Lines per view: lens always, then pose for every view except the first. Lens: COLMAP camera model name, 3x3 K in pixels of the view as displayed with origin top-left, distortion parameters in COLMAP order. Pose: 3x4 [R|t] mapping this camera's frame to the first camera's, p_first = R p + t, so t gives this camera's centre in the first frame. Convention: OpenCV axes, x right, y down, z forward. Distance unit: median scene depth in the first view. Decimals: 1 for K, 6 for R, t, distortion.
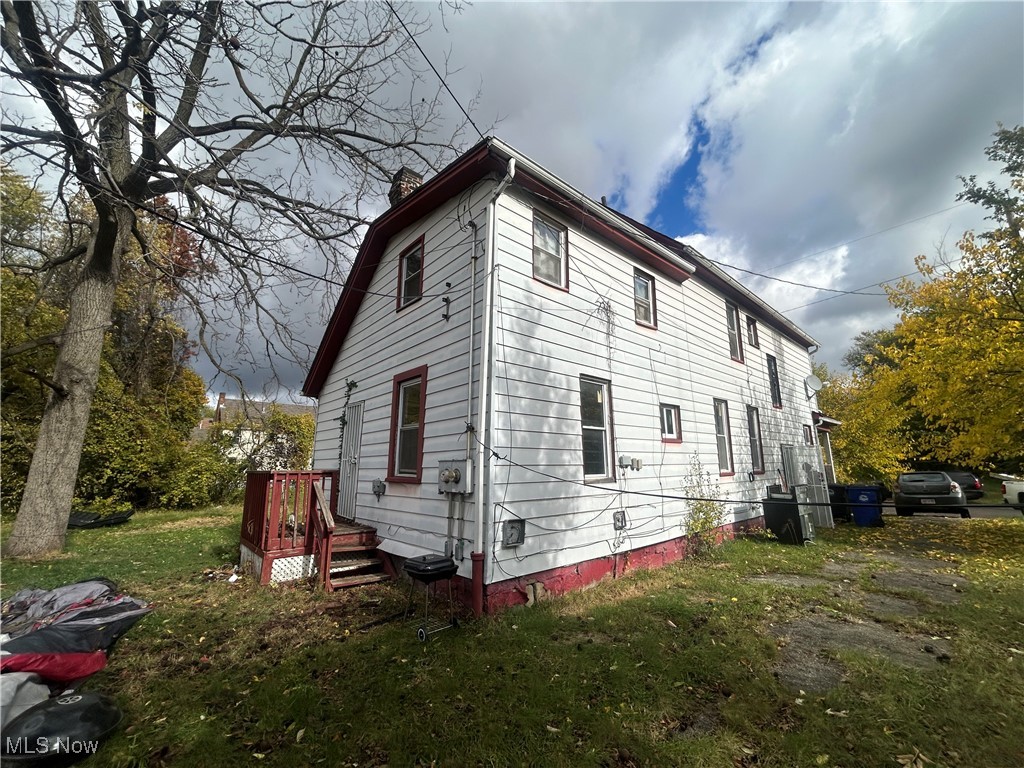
lens RADIAL K [[412.5, 0, 511.1], [0, 412.5, 389.6], [0, 0, 1]] dist [0.001447, 0.000080]
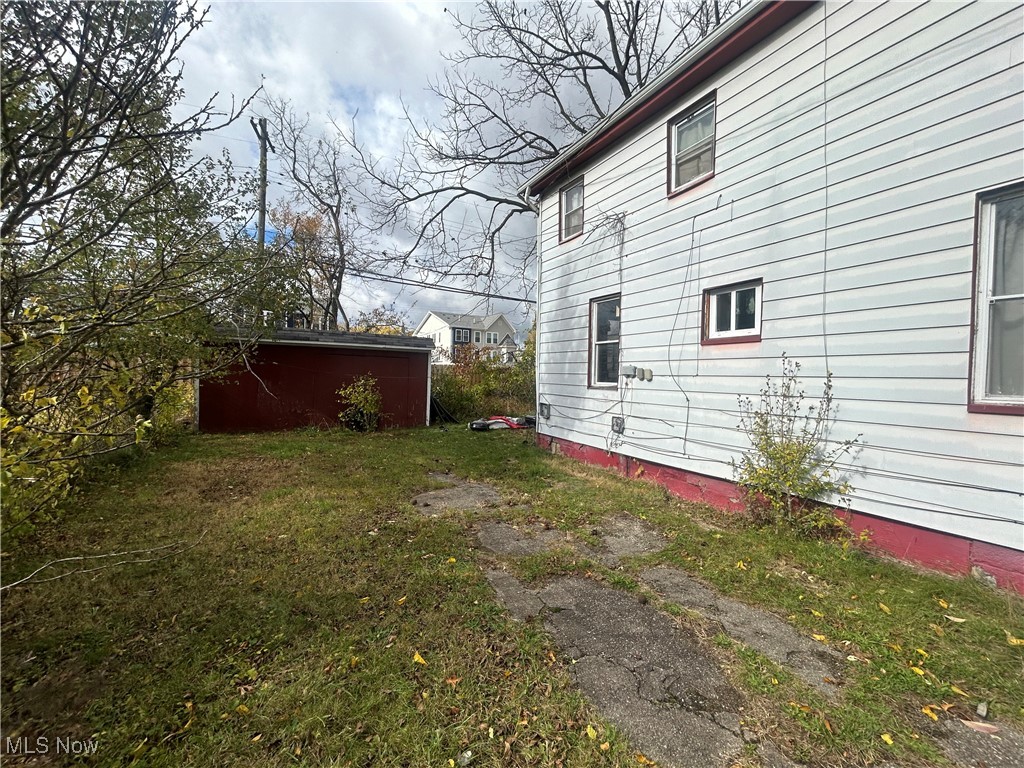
lens RADIAL K [[412.5, 0, 509.3], [0, 412.5, 379.5], [0, 0, 1]] dist [0.001447, 0.000080]
pose [[-0.216876, 0.027169, -0.975821, 1.377161], [0.173264, 0.984813, -0.011088, 0.161968], [0.960700, -0.171479, -0.218289, 0.982321]]
